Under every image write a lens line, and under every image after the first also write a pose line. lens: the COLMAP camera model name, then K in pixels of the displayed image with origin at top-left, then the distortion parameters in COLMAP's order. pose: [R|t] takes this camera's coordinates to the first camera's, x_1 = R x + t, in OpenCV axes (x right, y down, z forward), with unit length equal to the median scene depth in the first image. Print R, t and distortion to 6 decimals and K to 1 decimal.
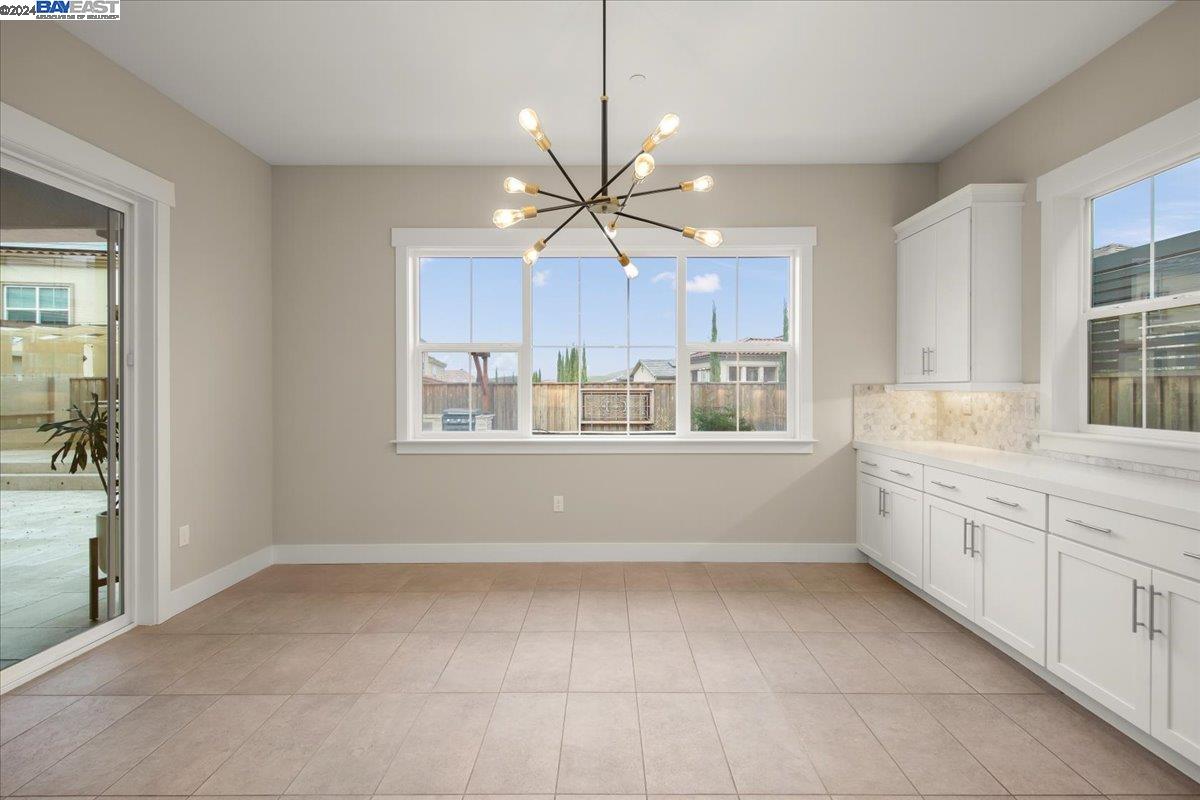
lens RADIAL K [[547.1, 0, 605.8], [0, 547.1, 392.4], [0, 0, 1]] dist [0.003042, -0.000180]
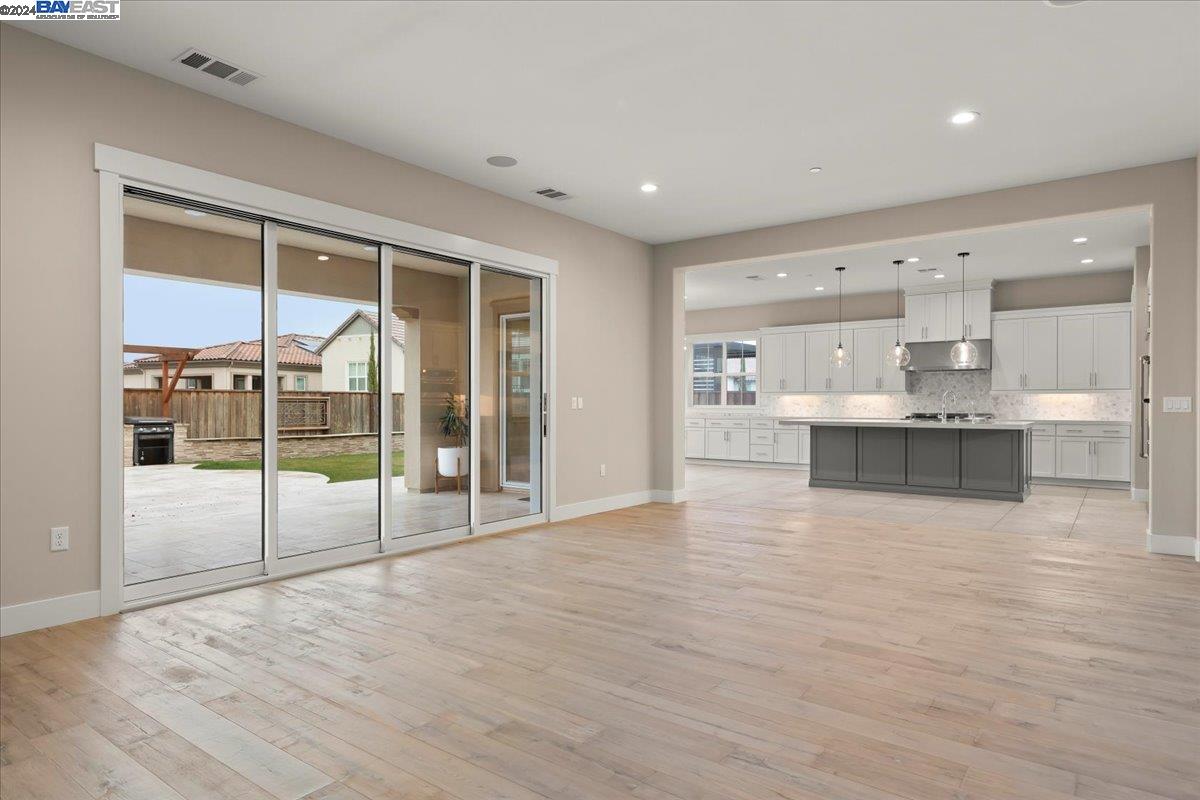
lens RADIAL K [[700.9, 0, 604.3], [0, 700.9, 404.4], [0, 0, 1]] dist [0.007287, 0.001721]
pose [[0.594192, 0.002323, 0.804320, -2.598758], [0.003022, 0.999982, -0.005121, 0.059278], [-0.804318, 0.005474, 0.594174, -1.046455]]
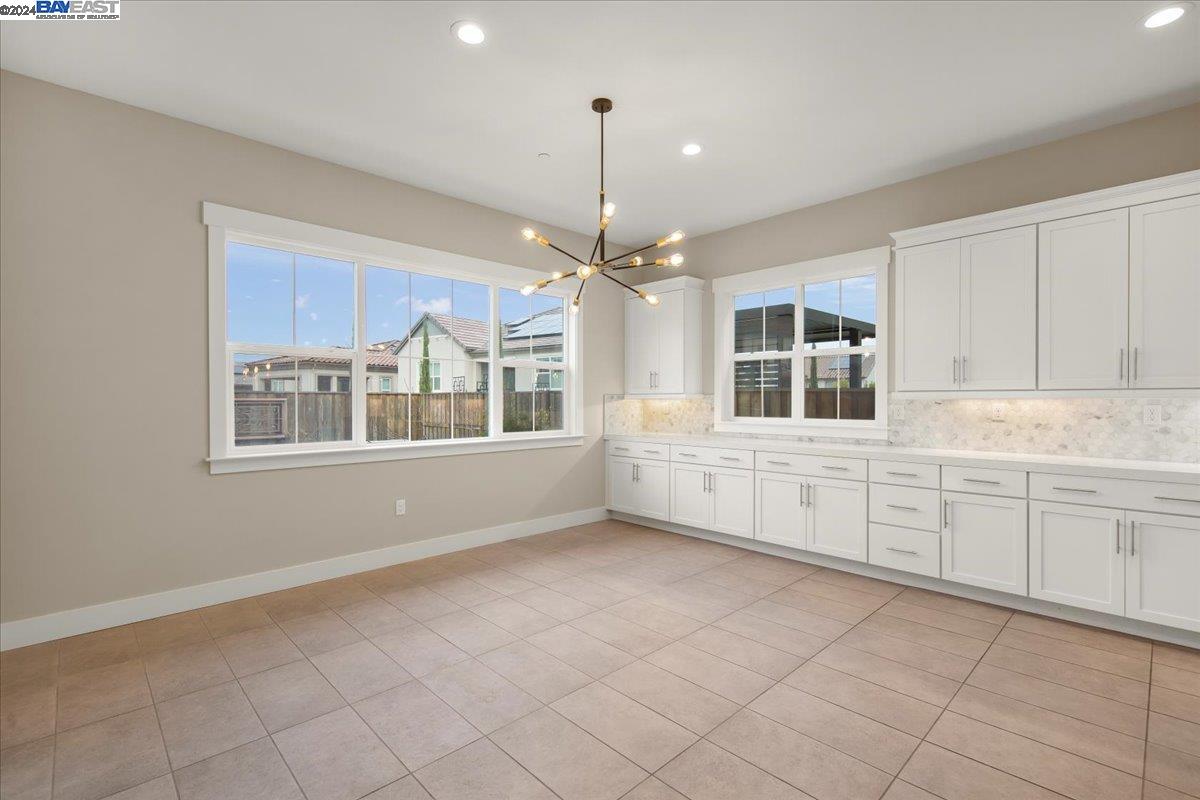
lens RADIAL K [[544.3, 0, 600.0], [0, 544.3, 403.7], [0, 0, 1]] dist [0.002148, 0.000043]
pose [[0.719409, -0.004822, 0.694570, -0.586838], [0.004684, 0.999987, 0.002091, 0.006269], [-0.694571, 0.001749, 0.719422, -0.010935]]
